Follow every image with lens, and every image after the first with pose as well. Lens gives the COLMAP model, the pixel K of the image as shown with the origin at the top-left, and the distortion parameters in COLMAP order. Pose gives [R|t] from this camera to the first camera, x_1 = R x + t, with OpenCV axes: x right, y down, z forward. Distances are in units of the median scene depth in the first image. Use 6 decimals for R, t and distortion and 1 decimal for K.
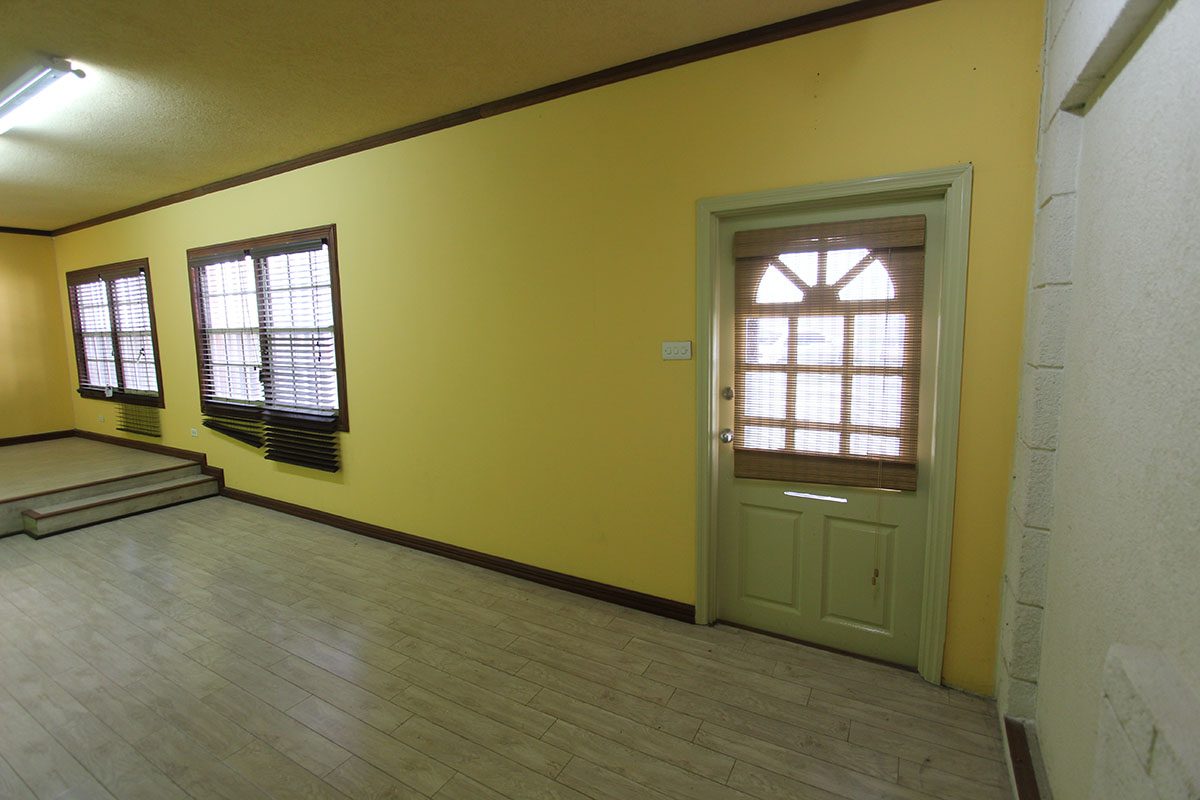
lens RADIAL K [[554.3, 0, 594.9], [0, 554.3, 392.6], [0, 0, 1]] dist [-0.011761, -0.000523]
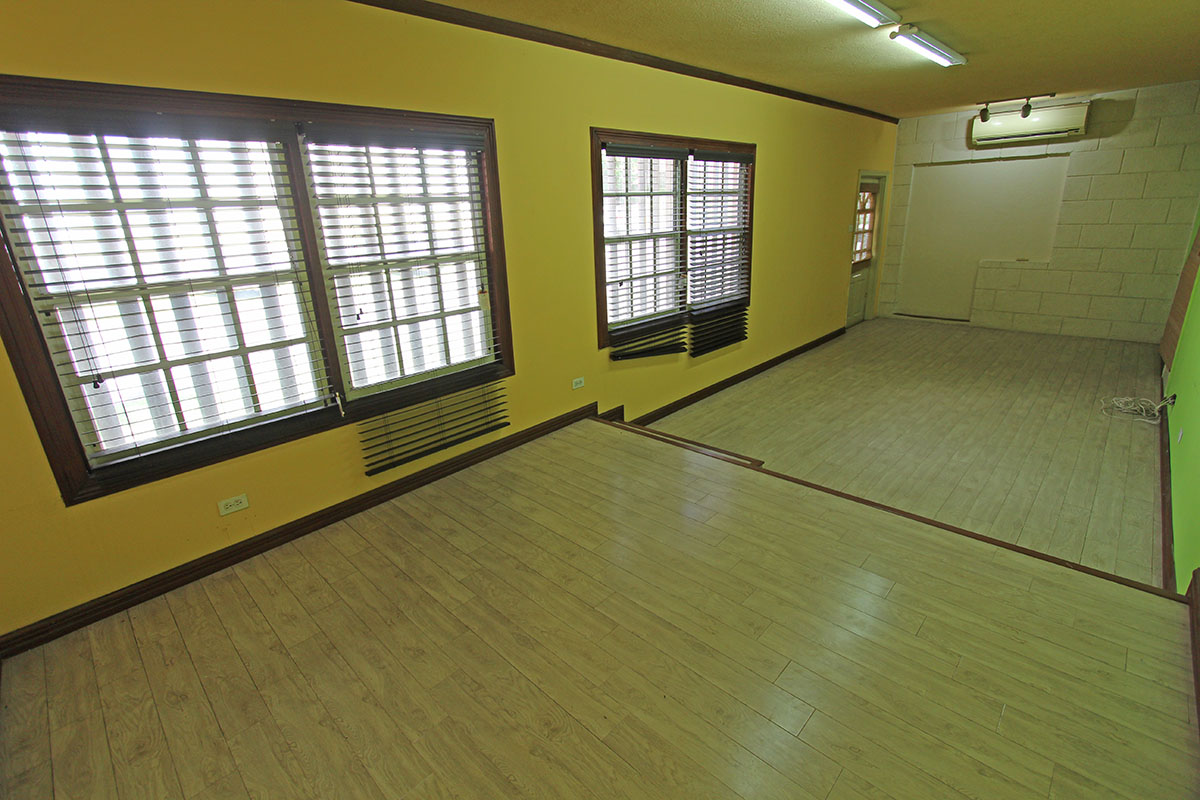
lens RADIAL K [[554.3, 0, 591.3], [0, 554.3, 399.1], [0, 0, 1]] dist [-0.011761, -0.000523]
pose [[0.237905, -0.303989, 0.922492, -1.858785], [0.154174, 0.949539, 0.273141, -0.144275], [-0.958974, 0.077243, 0.272767, 1.011980]]
